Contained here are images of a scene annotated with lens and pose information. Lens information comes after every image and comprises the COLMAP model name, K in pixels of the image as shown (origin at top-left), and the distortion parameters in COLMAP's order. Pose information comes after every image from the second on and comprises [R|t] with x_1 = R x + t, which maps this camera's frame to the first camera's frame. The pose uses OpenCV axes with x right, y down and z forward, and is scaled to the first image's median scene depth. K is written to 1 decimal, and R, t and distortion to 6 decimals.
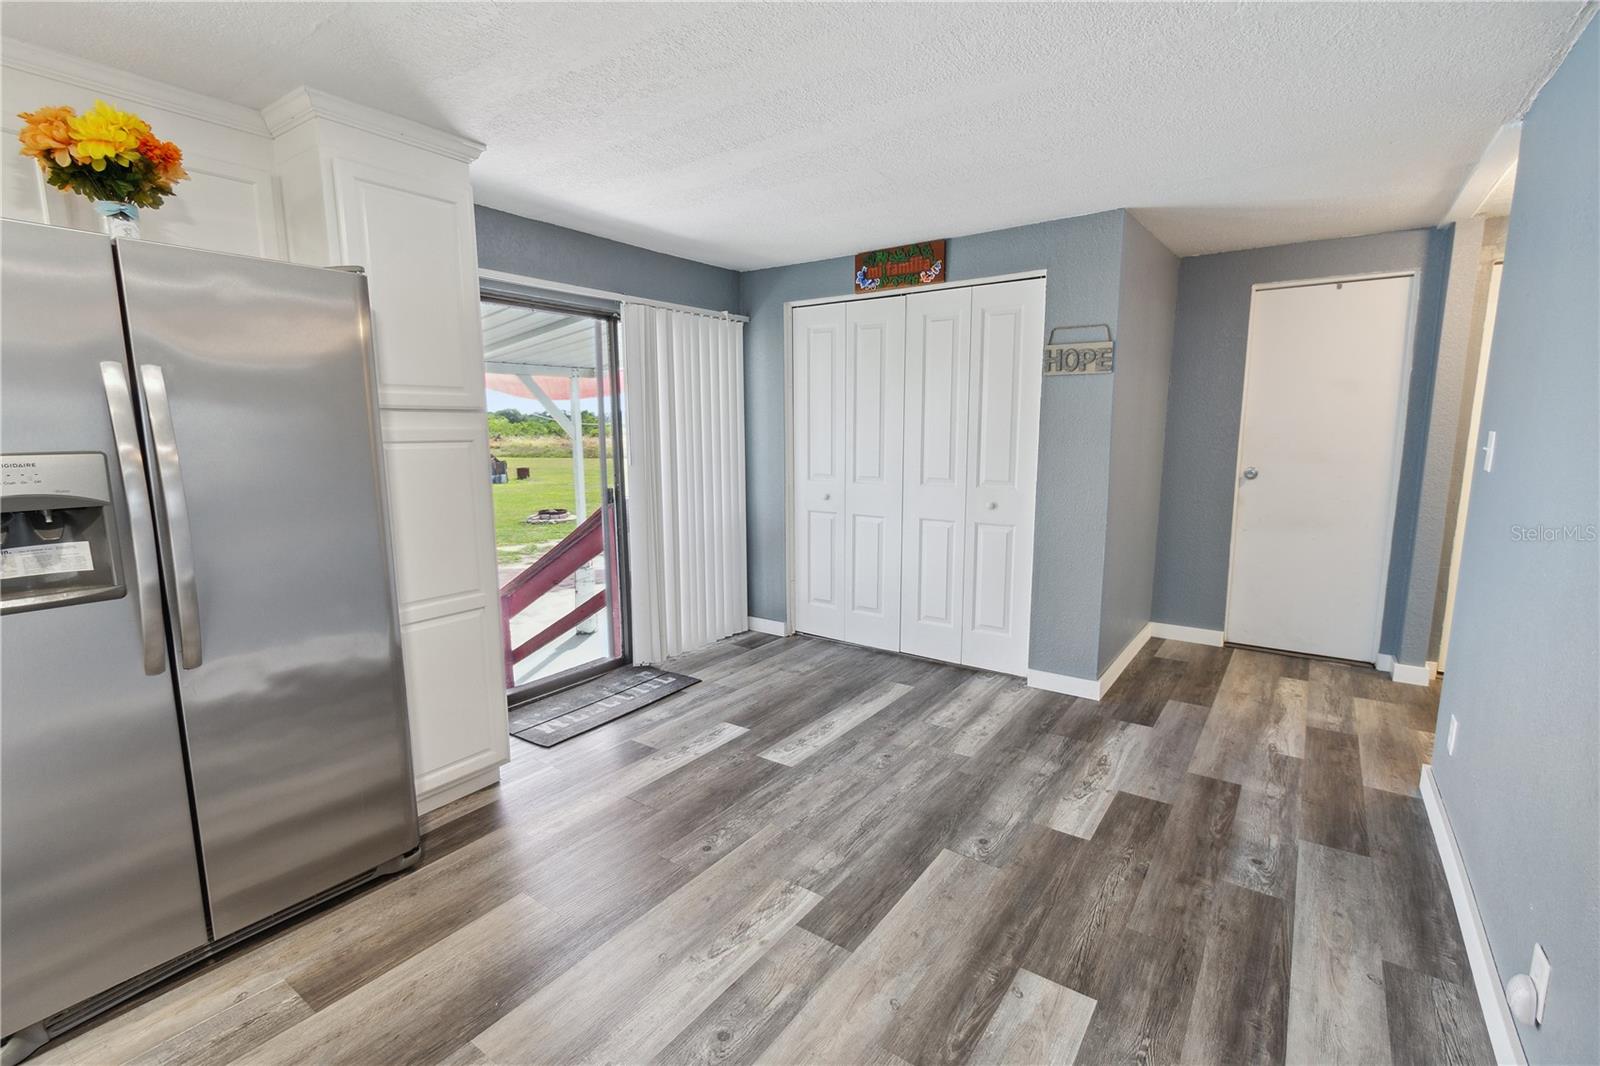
lens RADIAL K [[716.5, 0, 800.0], [0, 716.5, 533.0], [0, 0, 1]] dist [-0.000640, -0.000109]
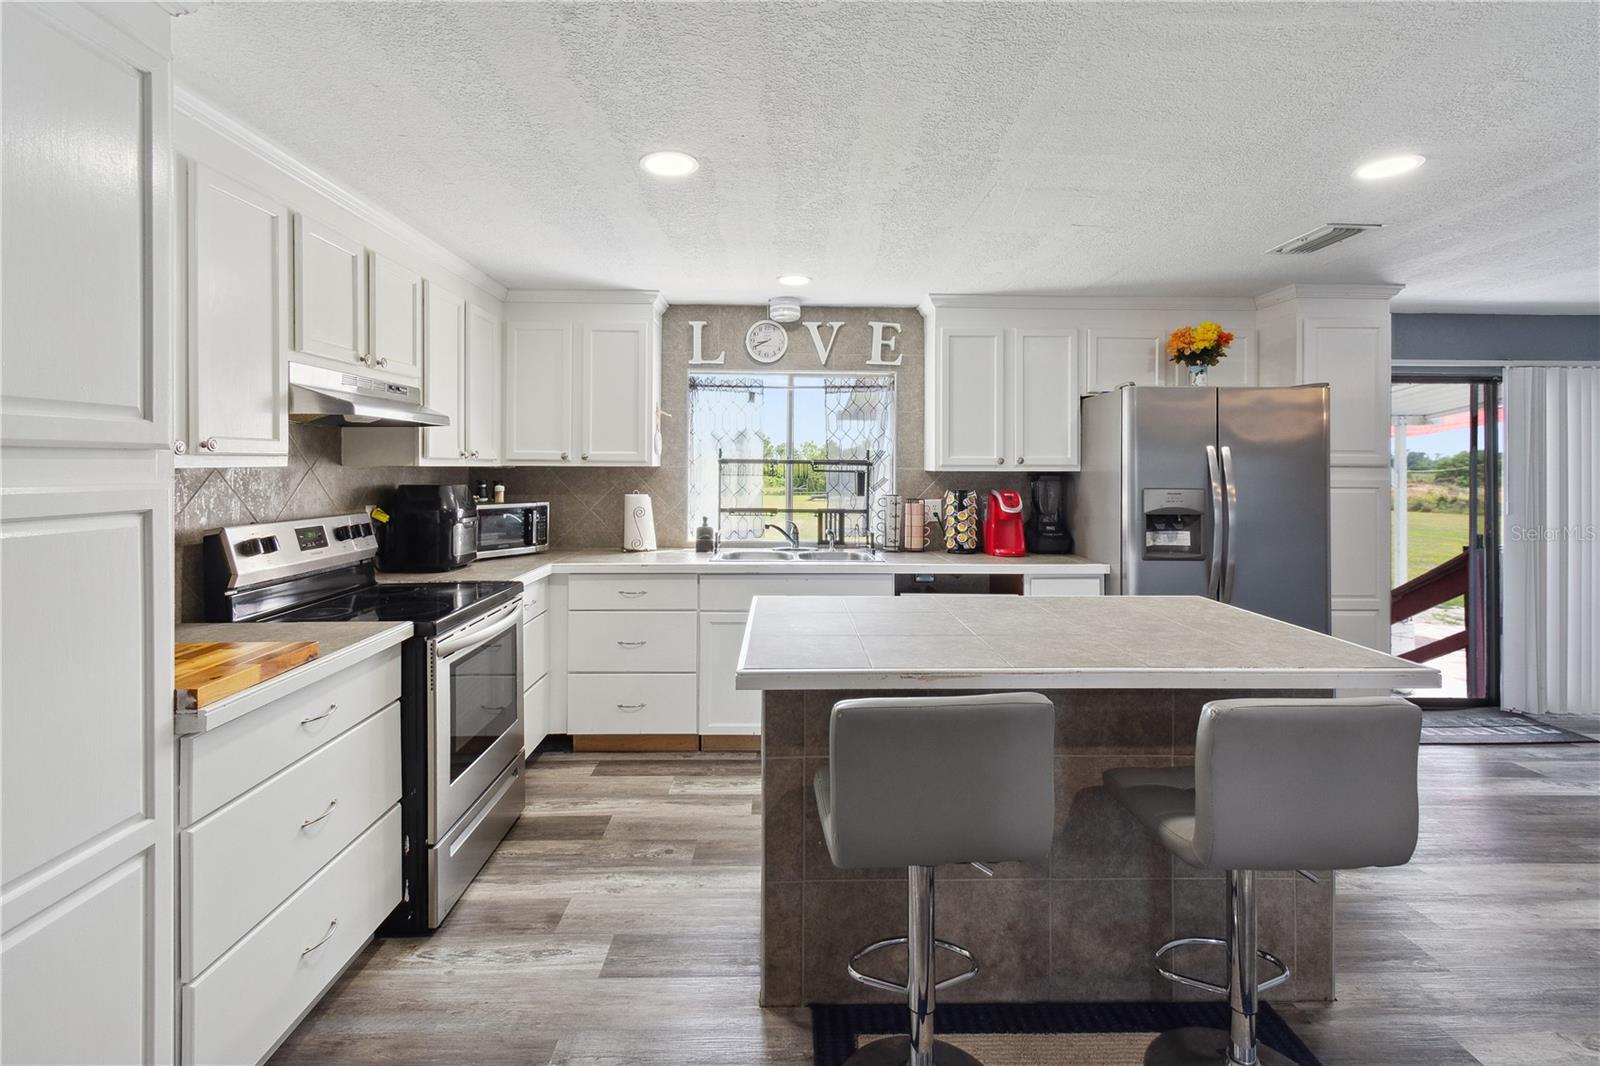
lens RADIAL K [[731.4, 0, 794.3], [0, 731.4, 467.8], [0, 0, 1]] dist [0.000722, 0.000057]
pose [[0.590302, 0.005225, -0.807165, 0.027240], [-0.127513, 0.988026, -0.086857, 0.120424], [0.797047, 0.154196, 0.583901, -0.887286]]
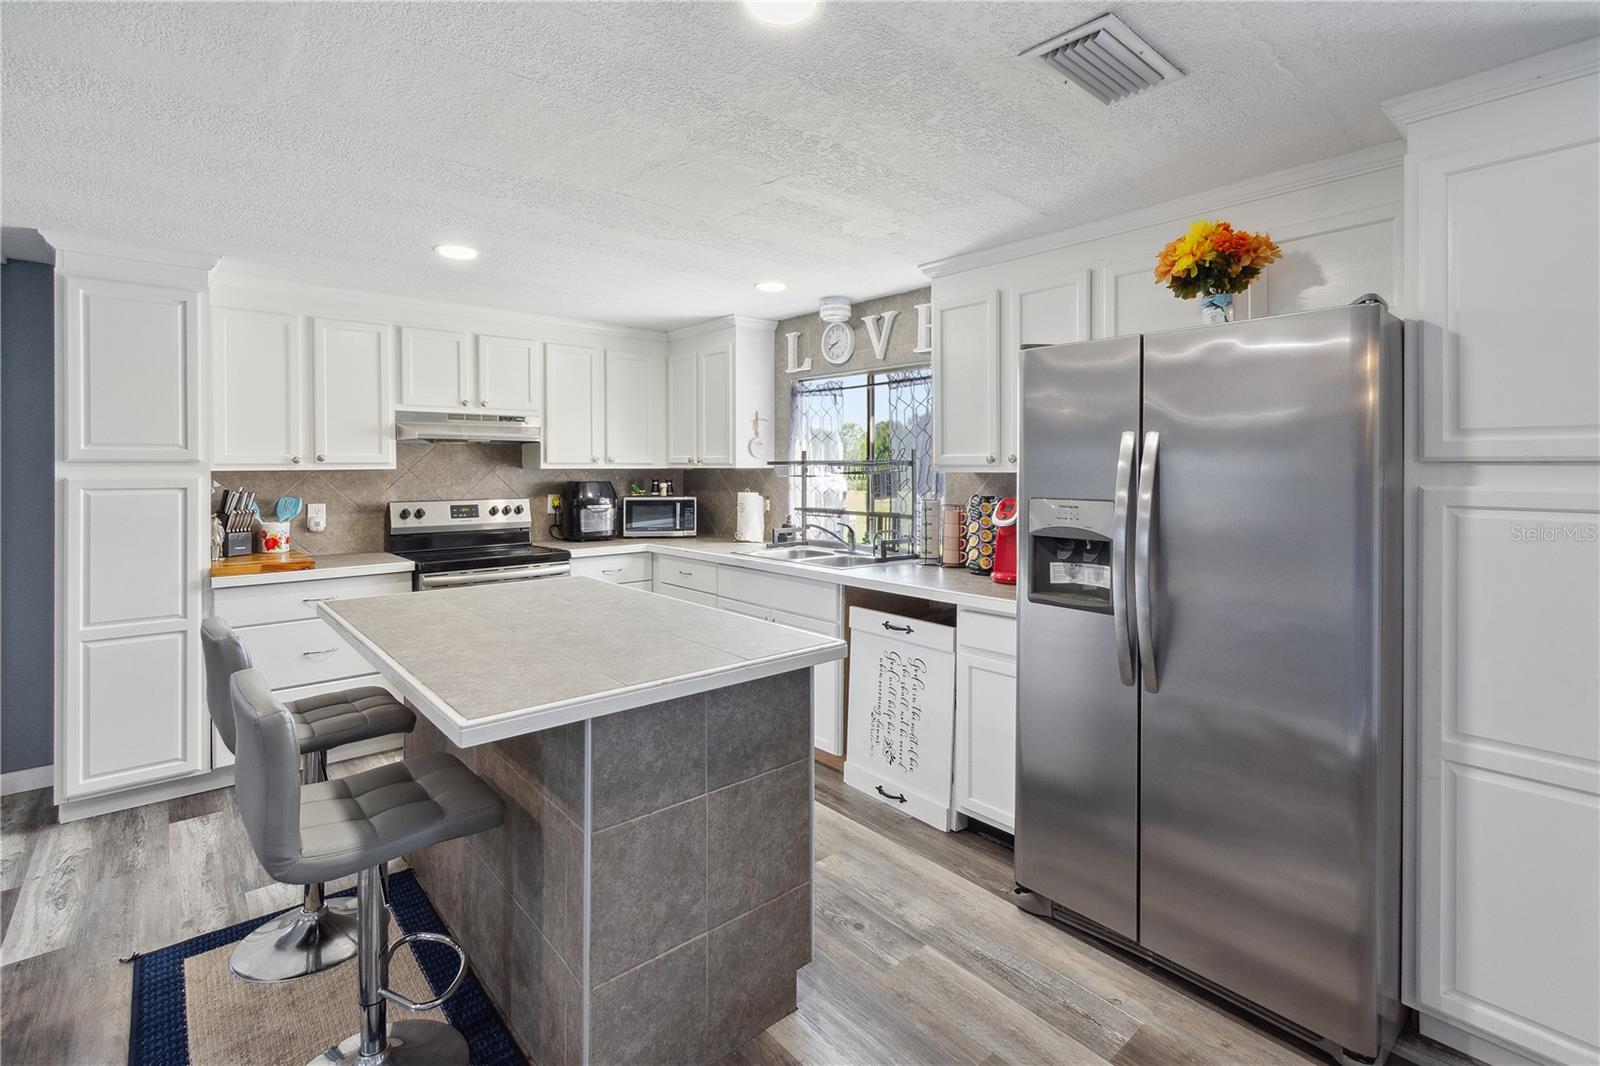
lens RADIAL K [[731.4, 0, 794.3], [0, 731.4, 467.8], [0, 0, 1]] dist [0.000722, 0.000057]
pose [[-0.235072, 0.002431, -0.971975, 0.338770], [-0.146247, 0.988524, 0.037842, -0.101872], [0.960913, 0.151044, -0.232019, 0.549302]]
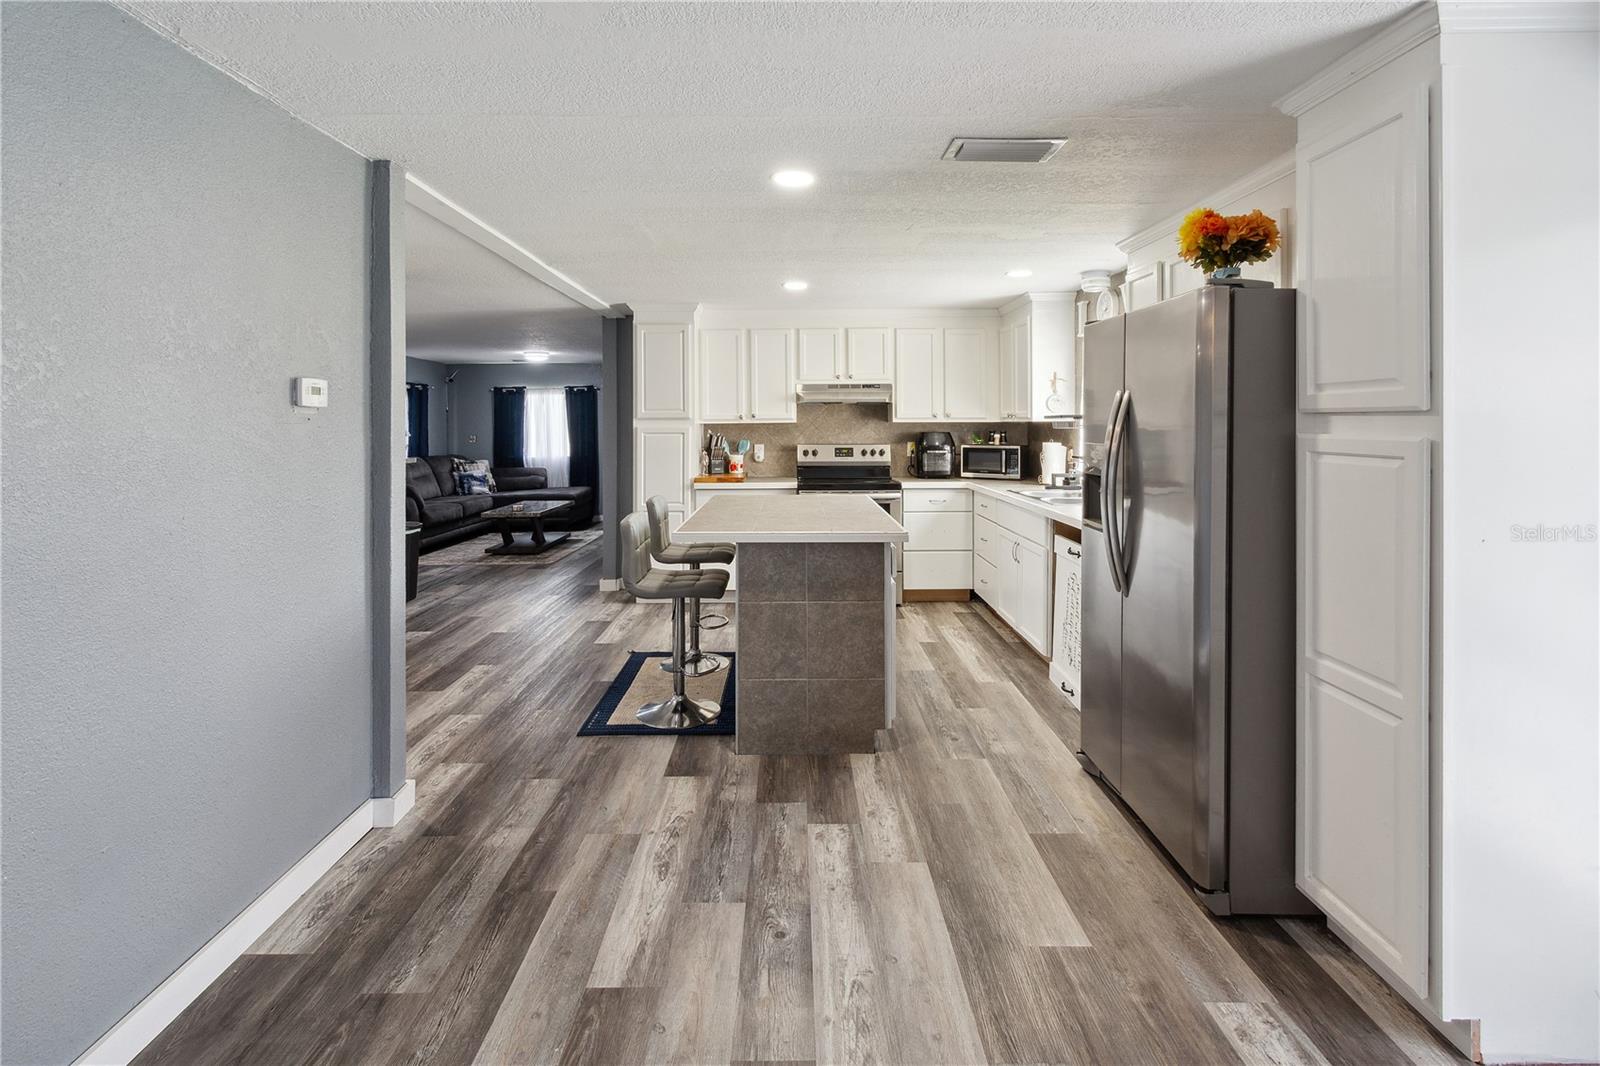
lens RADIAL K [[735.6, 0, 803.5], [0, 735.6, 426.6], [0, 0, 1]] dist [0.001907, -0.000113]
pose [[-0.801963, 0.006705, -0.597336, 0.452747], [-0.086733, 0.988035, 0.127535, -0.230819], [0.591043, 0.154087, -0.791786, 1.423509]]
